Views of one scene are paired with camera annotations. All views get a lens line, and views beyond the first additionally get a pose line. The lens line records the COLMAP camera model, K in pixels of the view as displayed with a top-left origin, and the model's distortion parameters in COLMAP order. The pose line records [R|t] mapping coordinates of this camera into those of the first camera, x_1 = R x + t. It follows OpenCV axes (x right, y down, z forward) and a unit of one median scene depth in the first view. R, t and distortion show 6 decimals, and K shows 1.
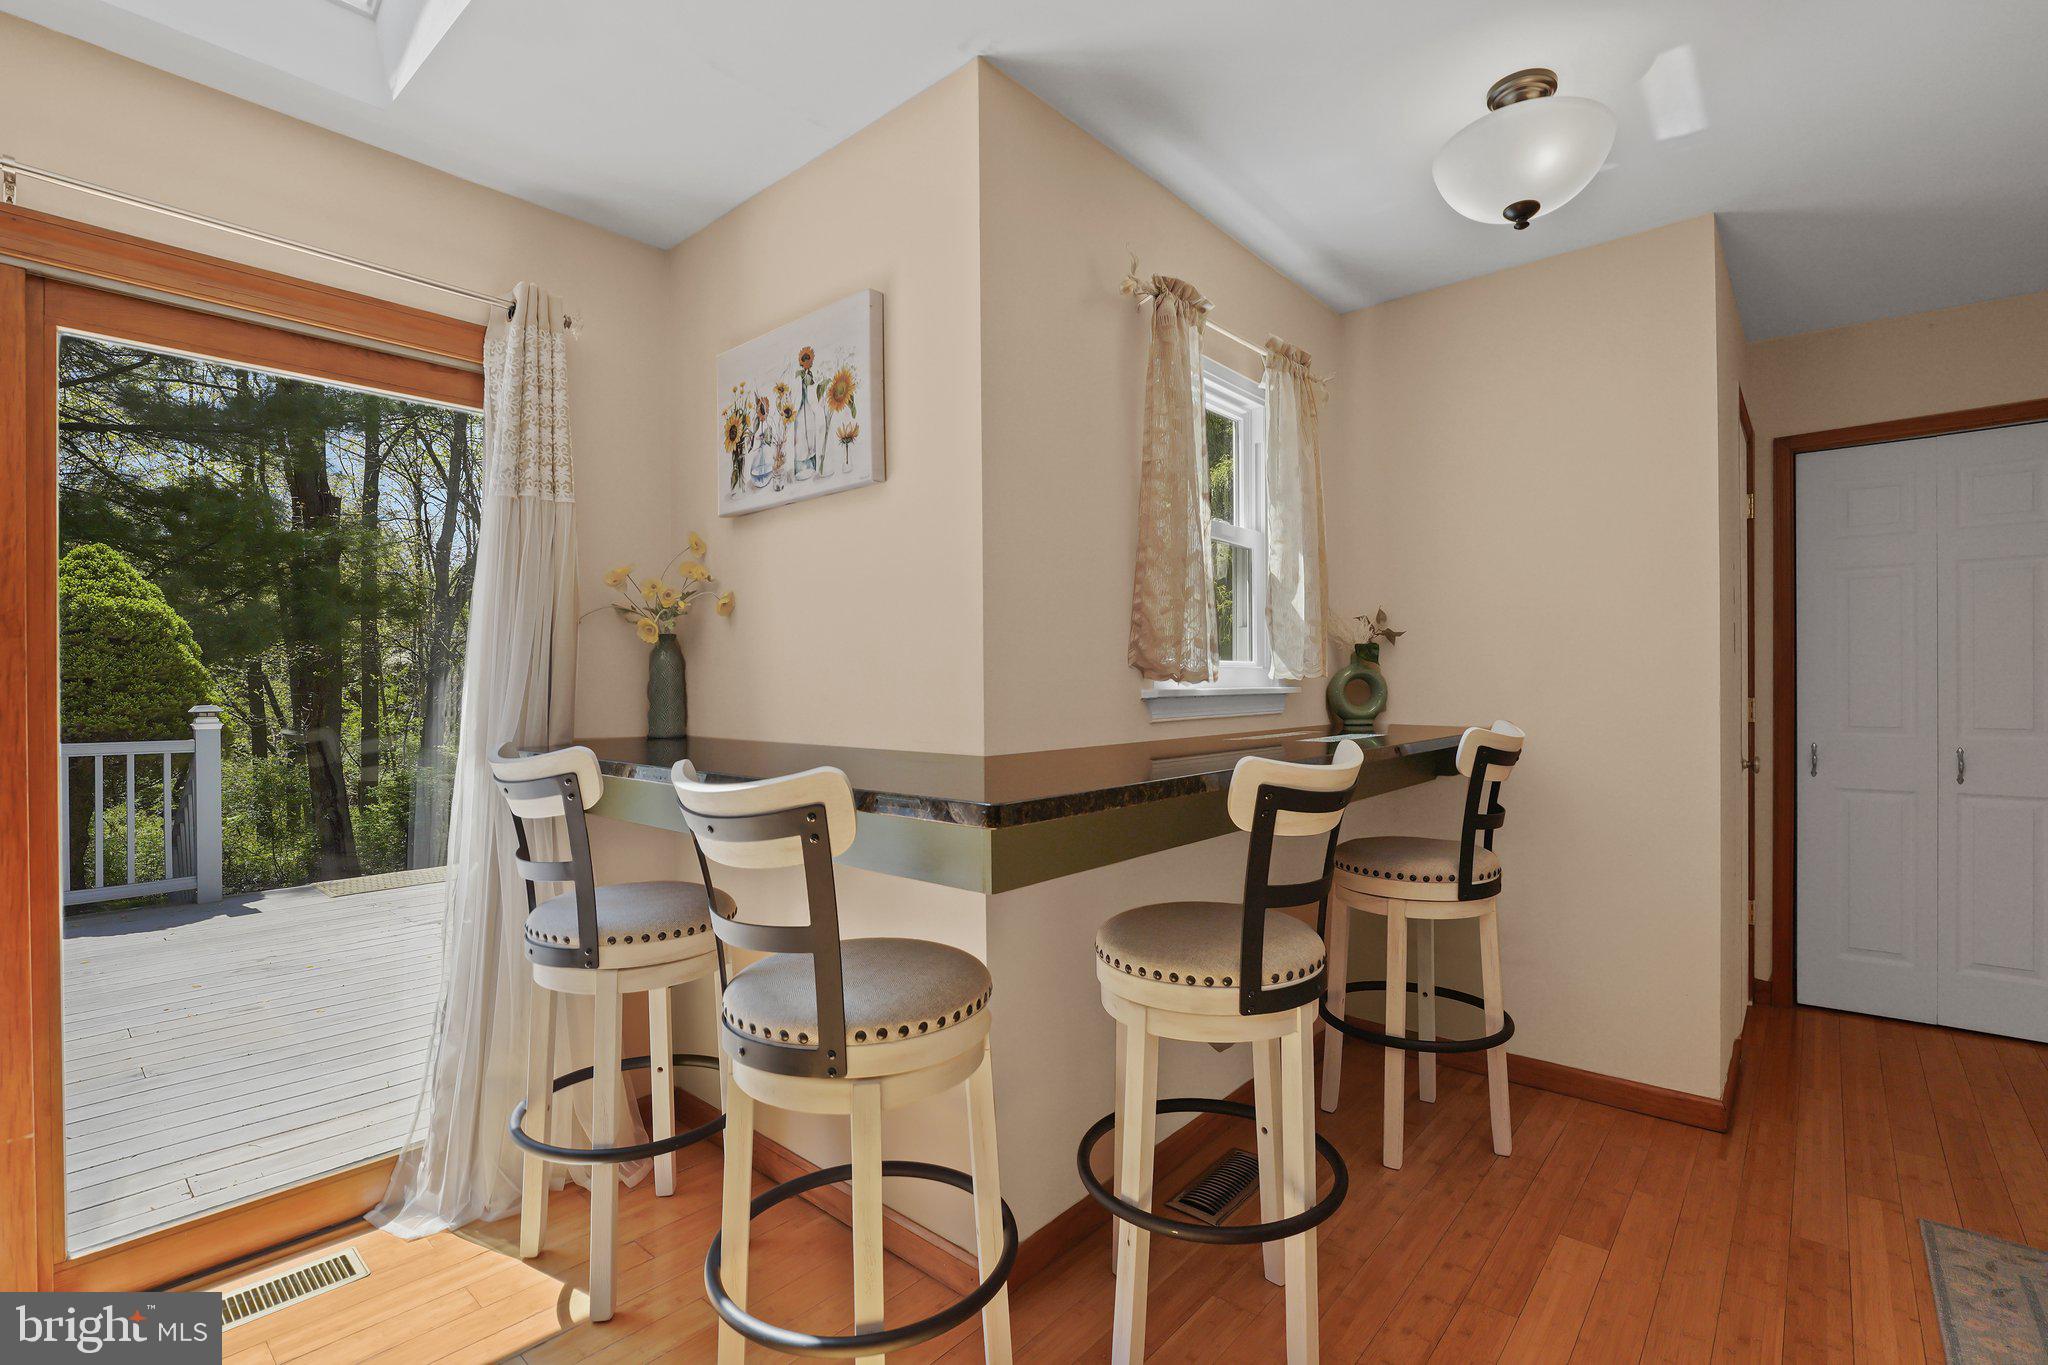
lens RADIAL K [[921.7, 0, 1024.0], [0, 921.7, 685.1], [0, 0, 1]] dist [-0.014475, 0.000306]
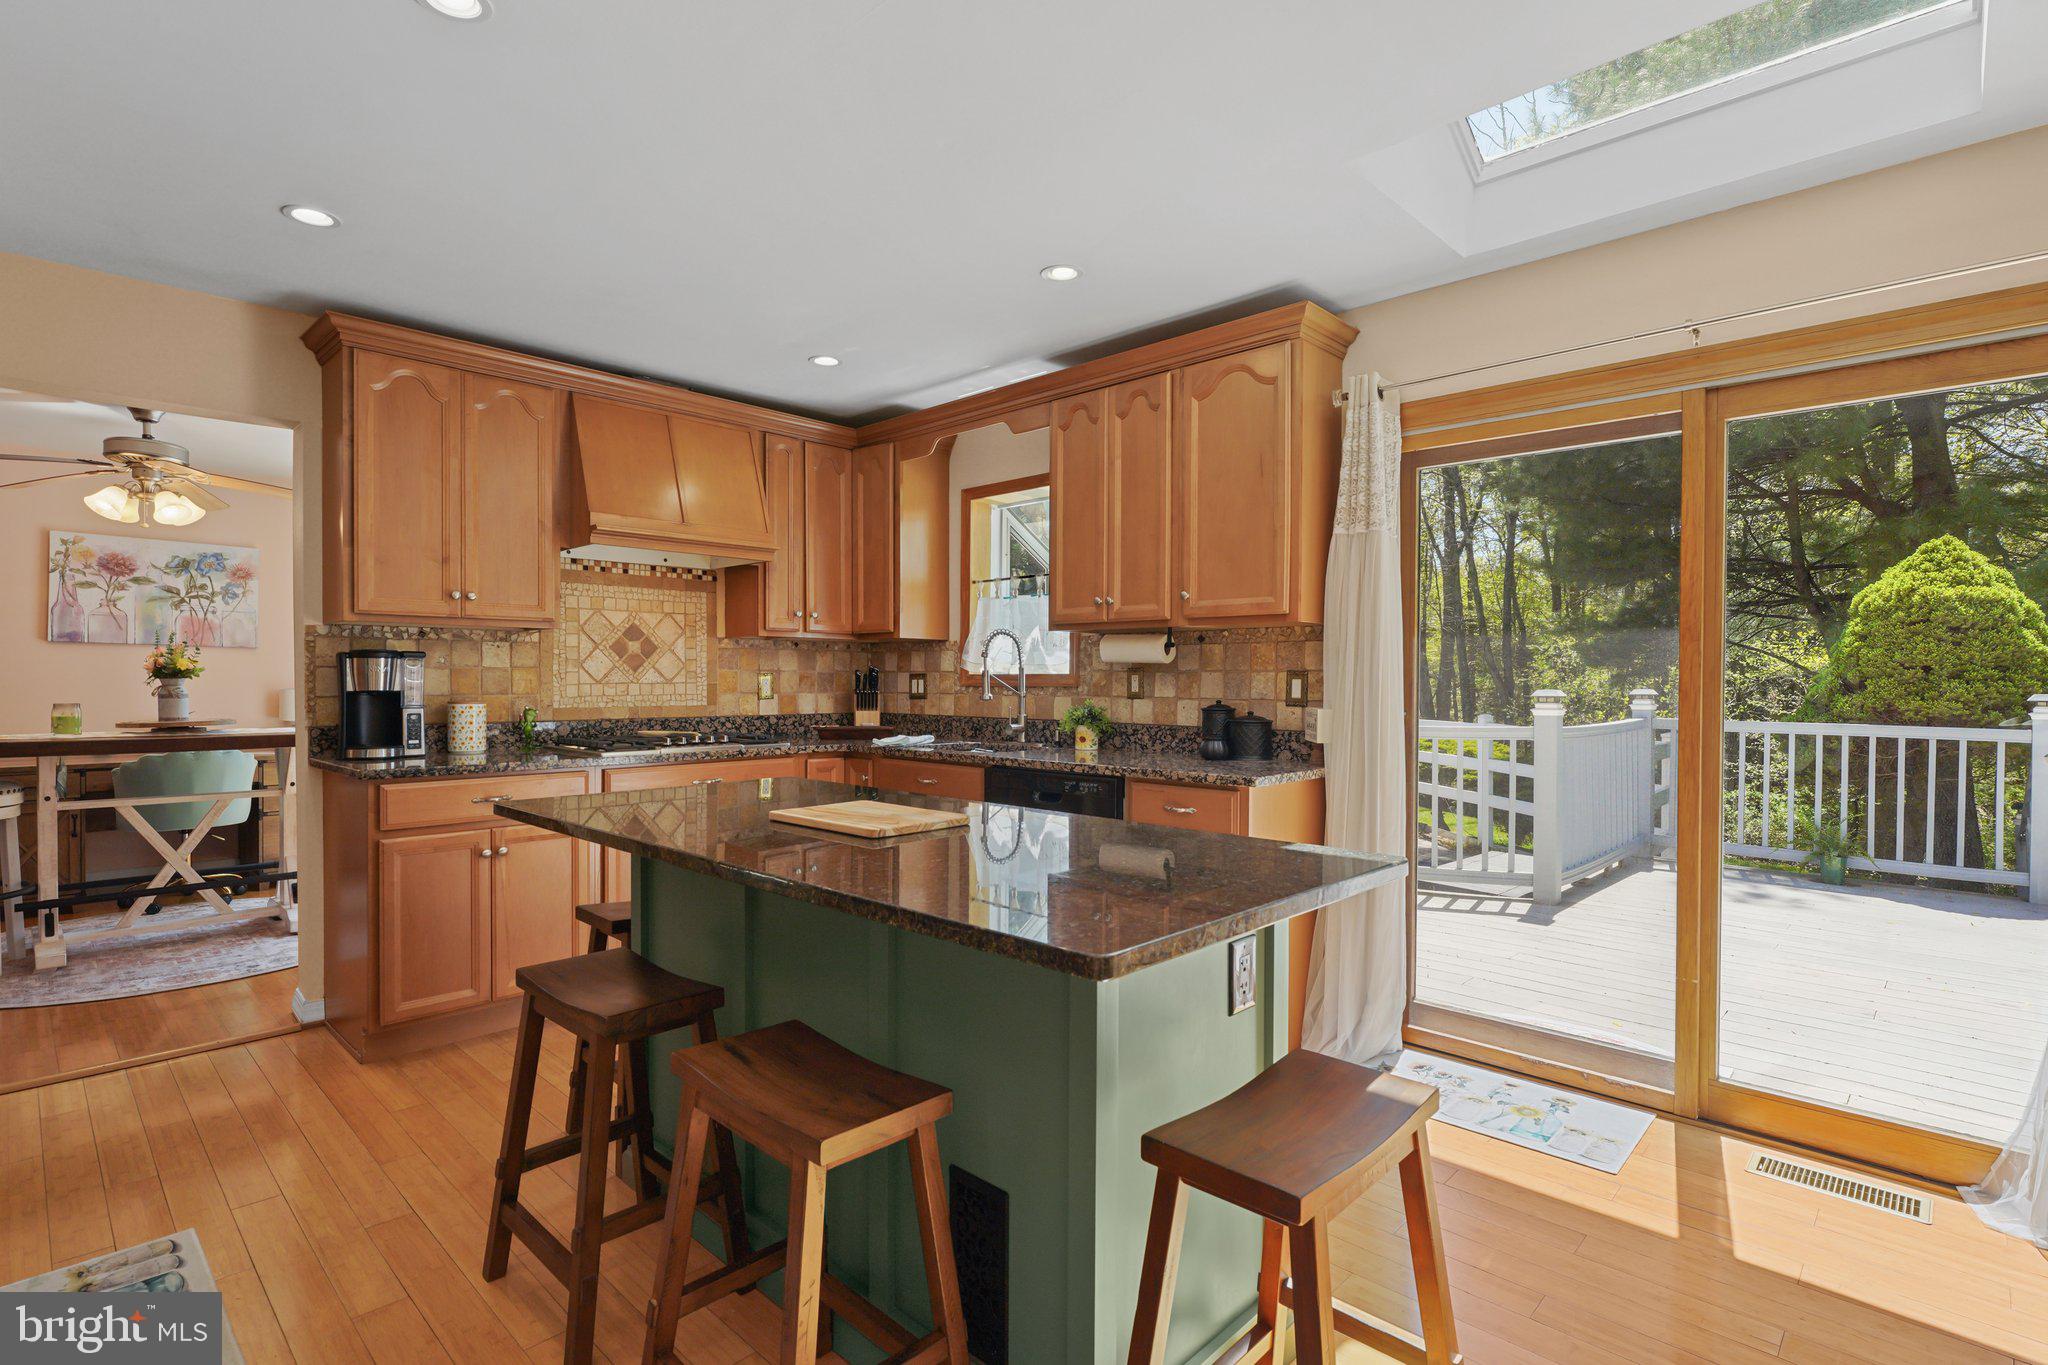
lens RADIAL K [[990.9, 0, 1021.8], [0, 990.9, 688.7], [0, 0, 1]] dist [-0.000631, 0.000460]
pose [[-0.044093, 0.019919, -0.998829, 0.170567], [-0.001278, 0.999799, 0.019995, -0.002460], [0.999027, 0.002158, -0.044059, -0.007611]]
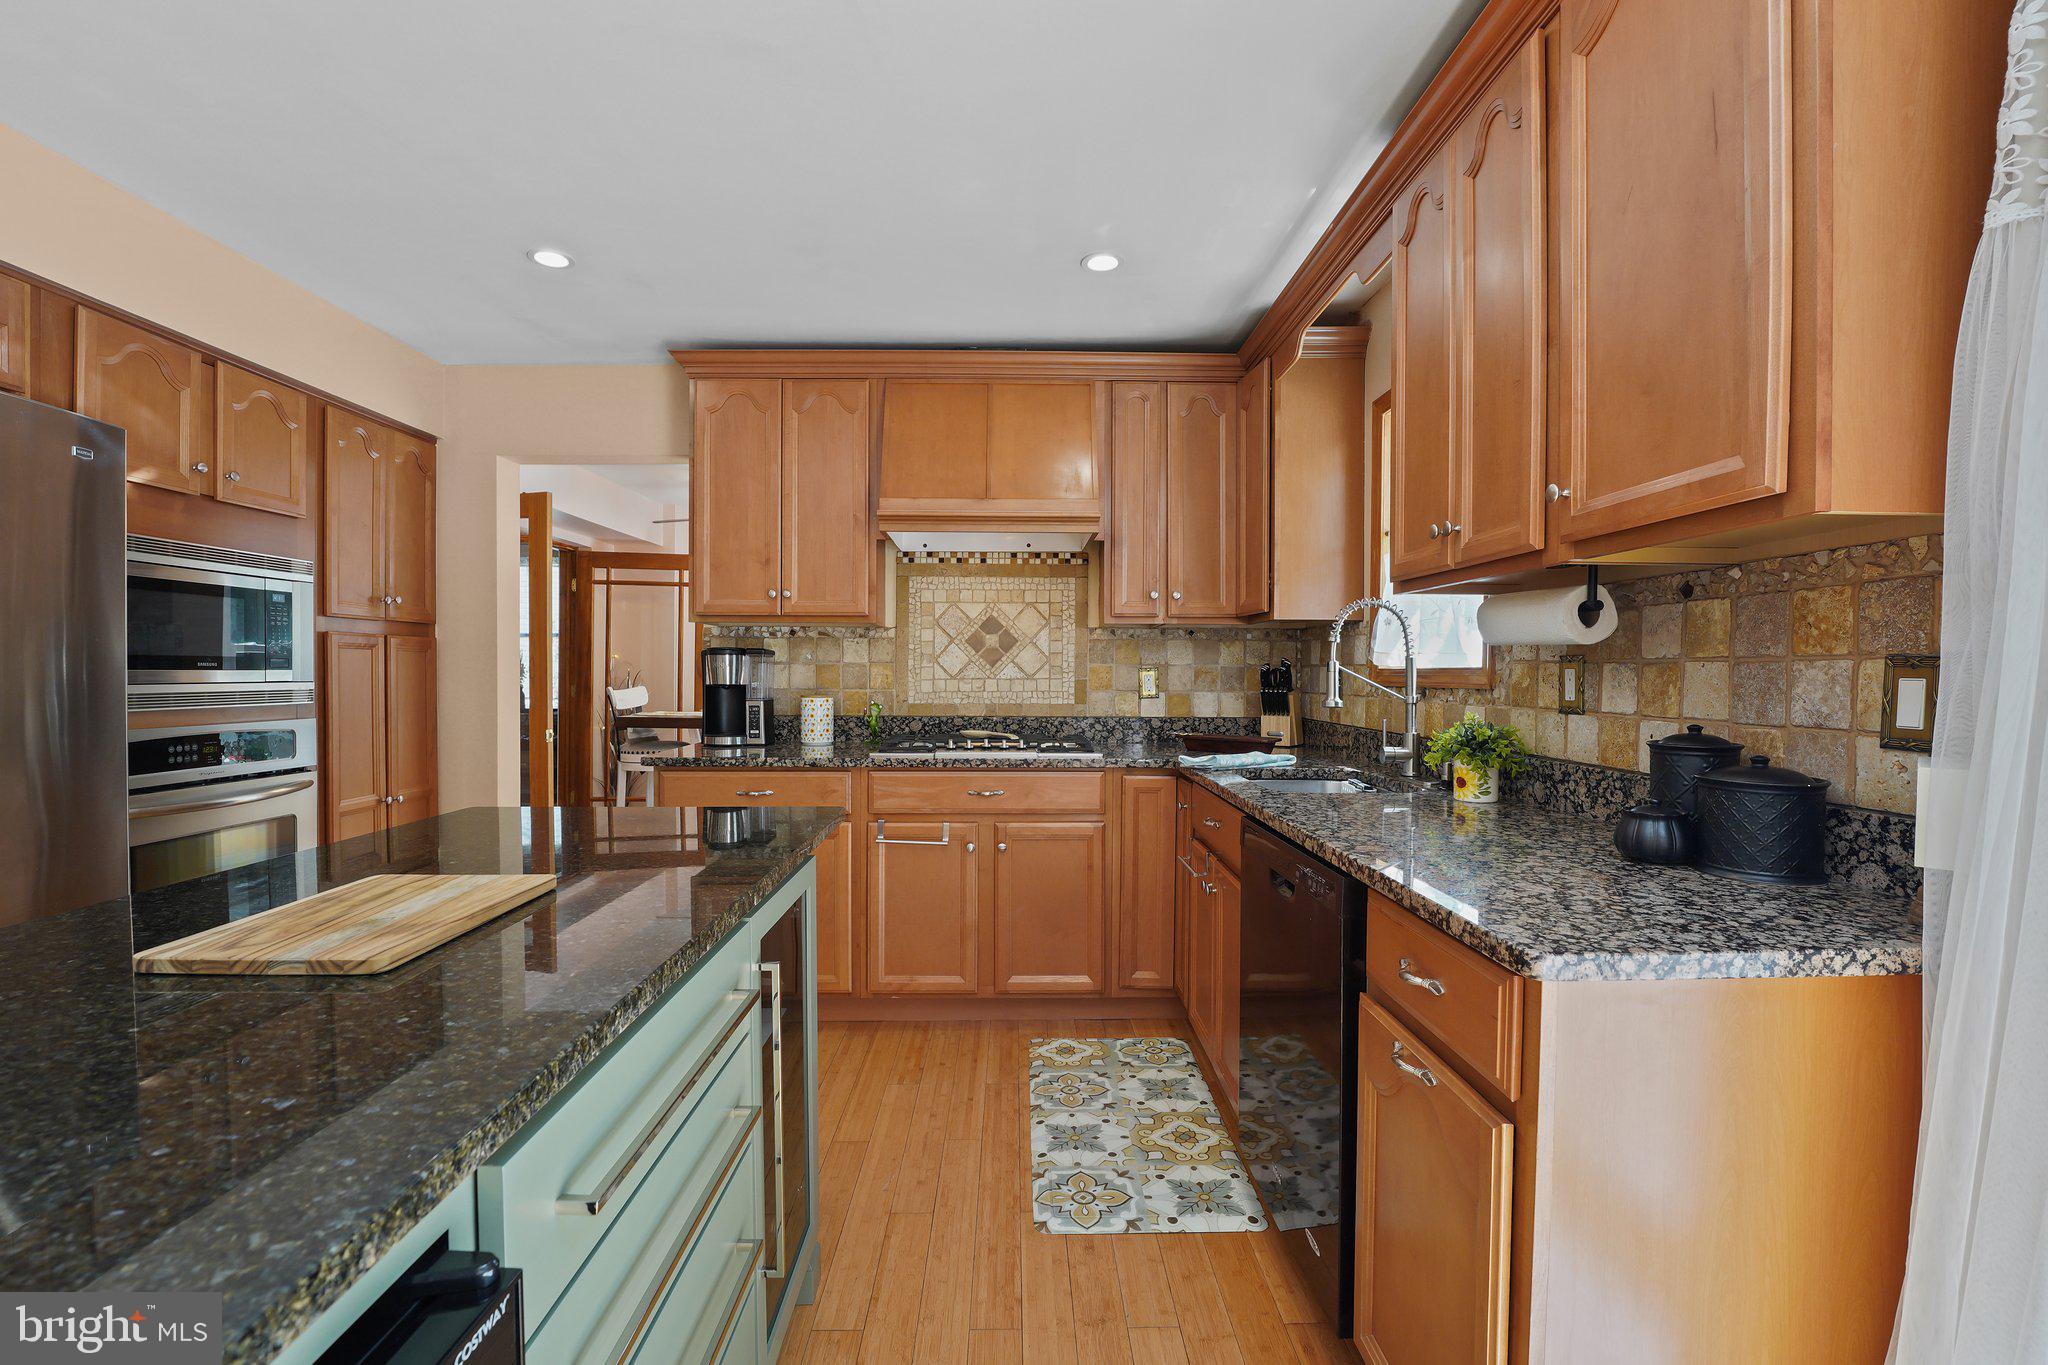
lens RADIAL K [[869.7, 0, 1024.0], [0, 869.7, 682.5], [0, 0, 1]] dist [-0.027058, -0.000256]
pose [[-0.741149, 0.015891, -0.671153, -0.180581], [0.004793, 0.999820, 0.018380, 0.000253], [0.671324, 0.010406, -0.741091, 0.147790]]
